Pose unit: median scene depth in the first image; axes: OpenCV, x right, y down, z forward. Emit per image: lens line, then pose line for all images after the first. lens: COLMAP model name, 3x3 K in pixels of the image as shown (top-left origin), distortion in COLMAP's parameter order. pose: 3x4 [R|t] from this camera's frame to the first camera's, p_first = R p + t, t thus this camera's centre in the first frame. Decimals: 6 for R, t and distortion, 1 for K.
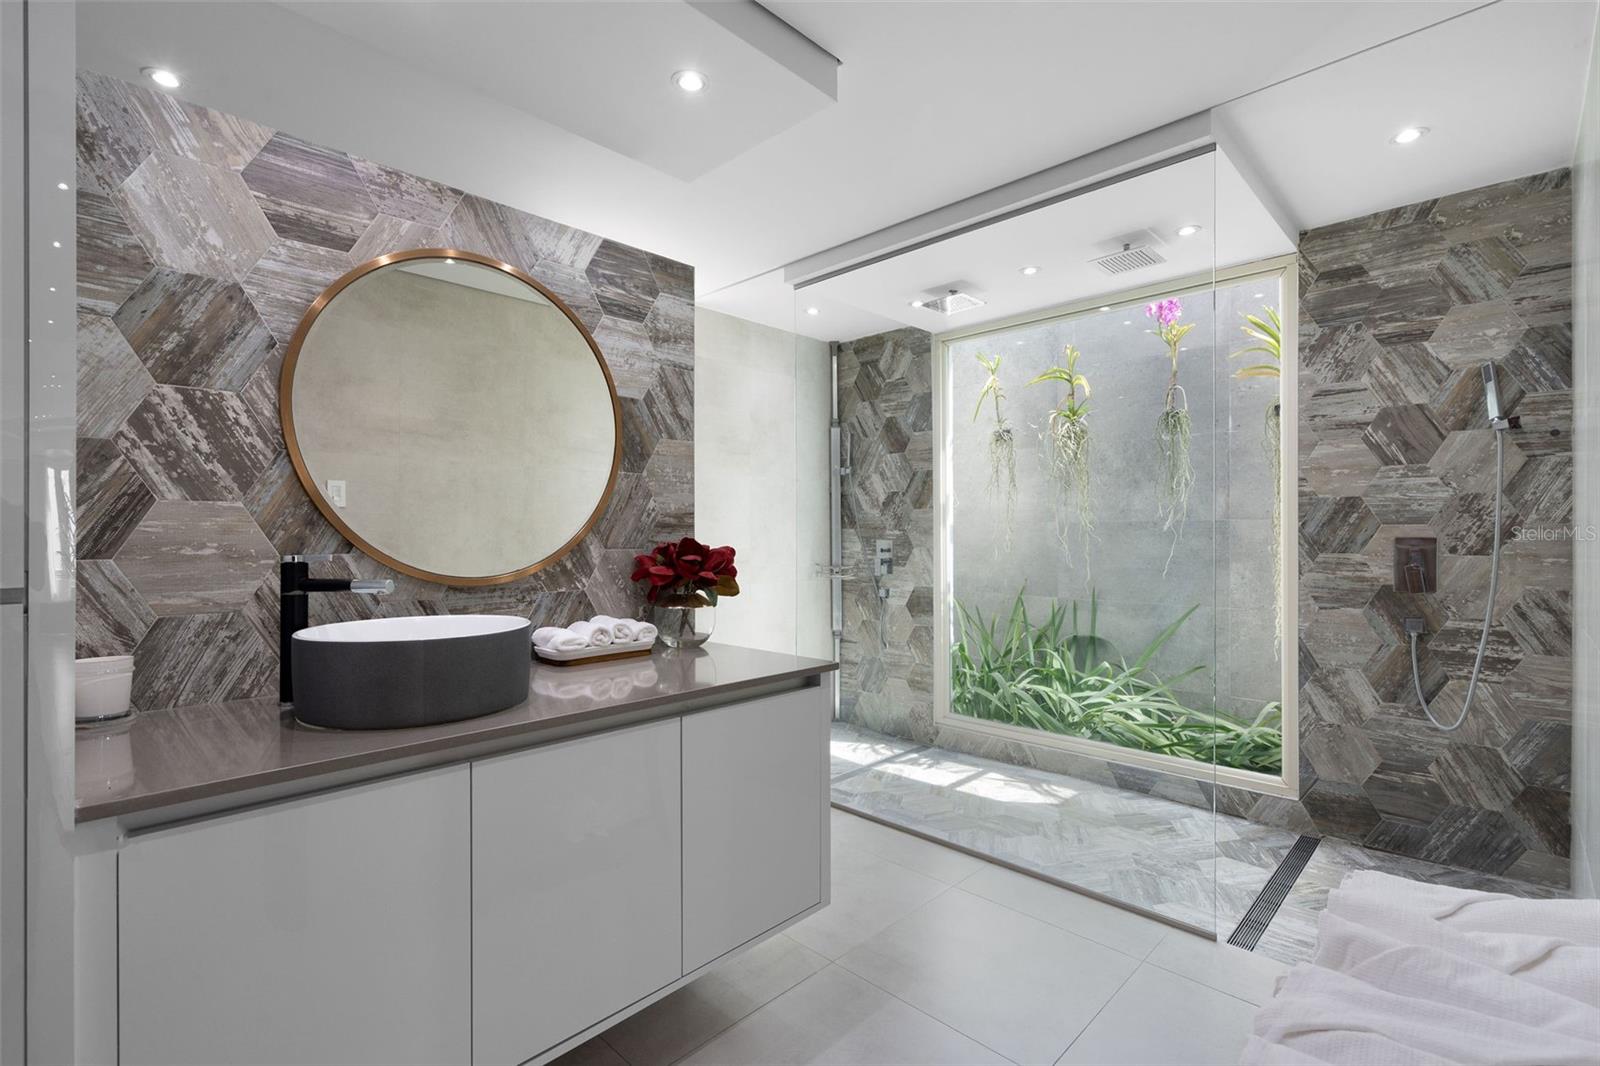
lens RADIAL K [[715.8, 0, 791.7], [0, 715.8, 534.5], [0, 0, 1]] dist [-0.002249, 0.000929]
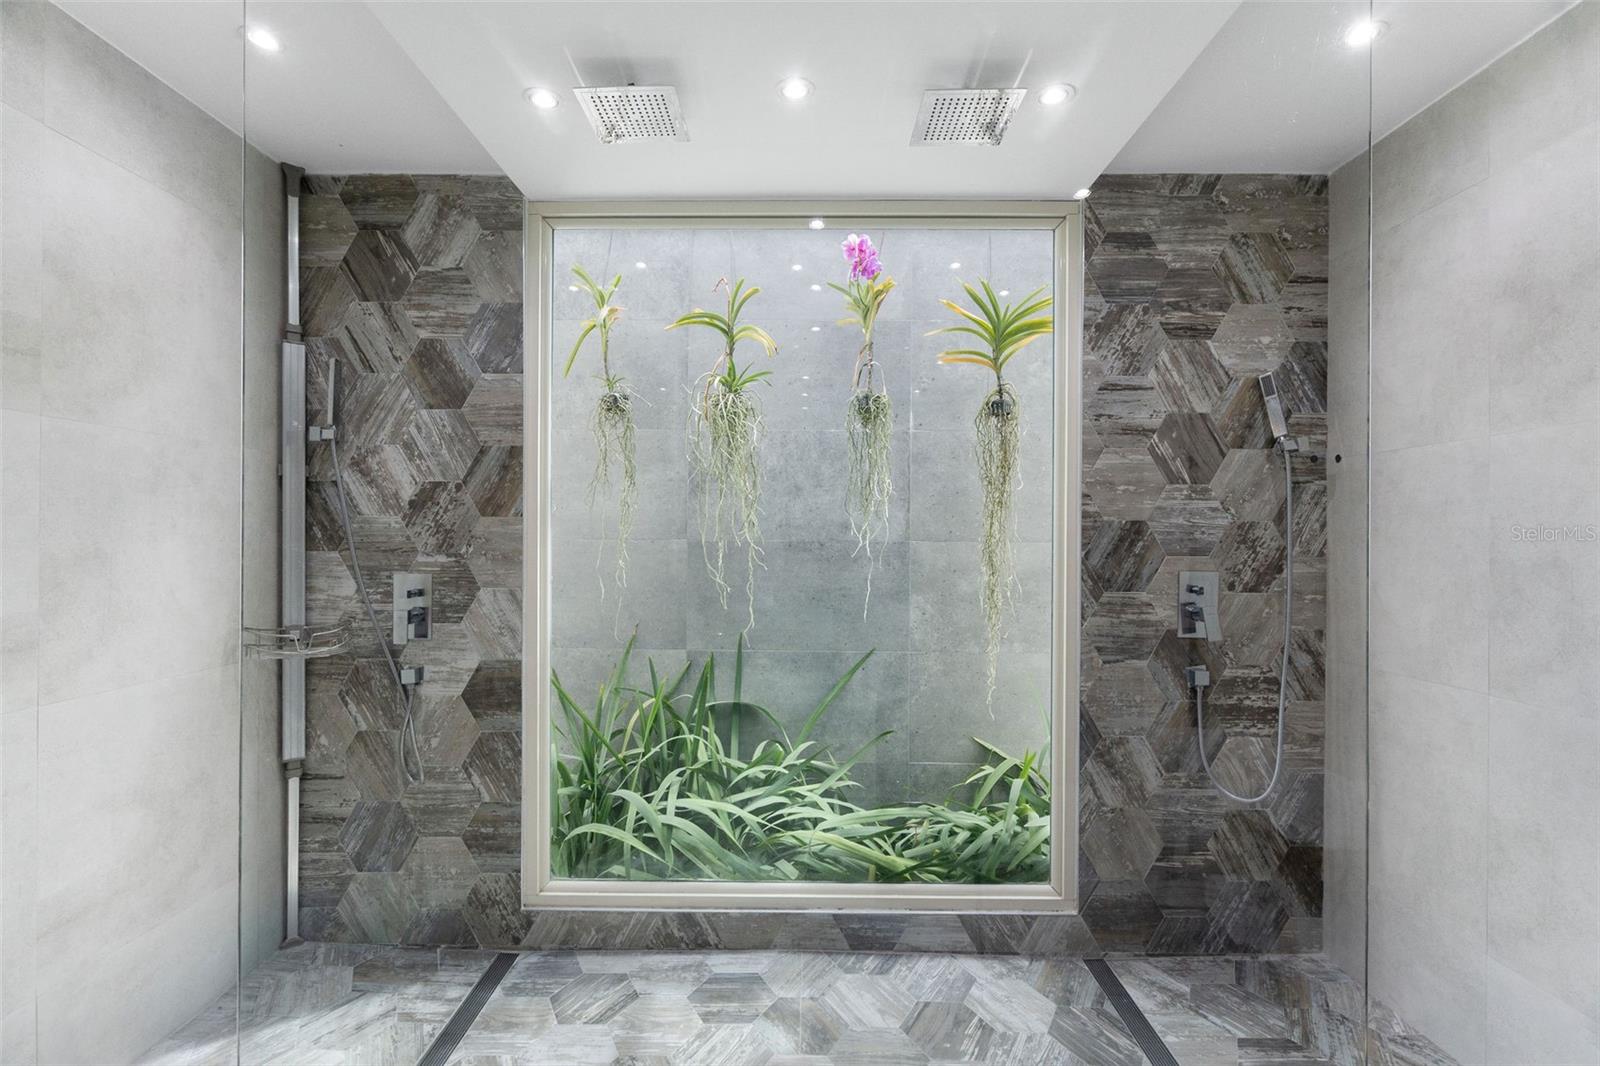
lens RADIAL K [[715.8, 0, 791.7], [0, 715.8, 534.5], [0, 0, 1]] dist [-0.002249, 0.000929]
pose [[0.722808, 0.008176, 0.691001, -0.048120], [-0.005786, 0.999967, -0.005780, -0.030074], [-0.691025, 0.000180, 0.722831, 0.679371]]
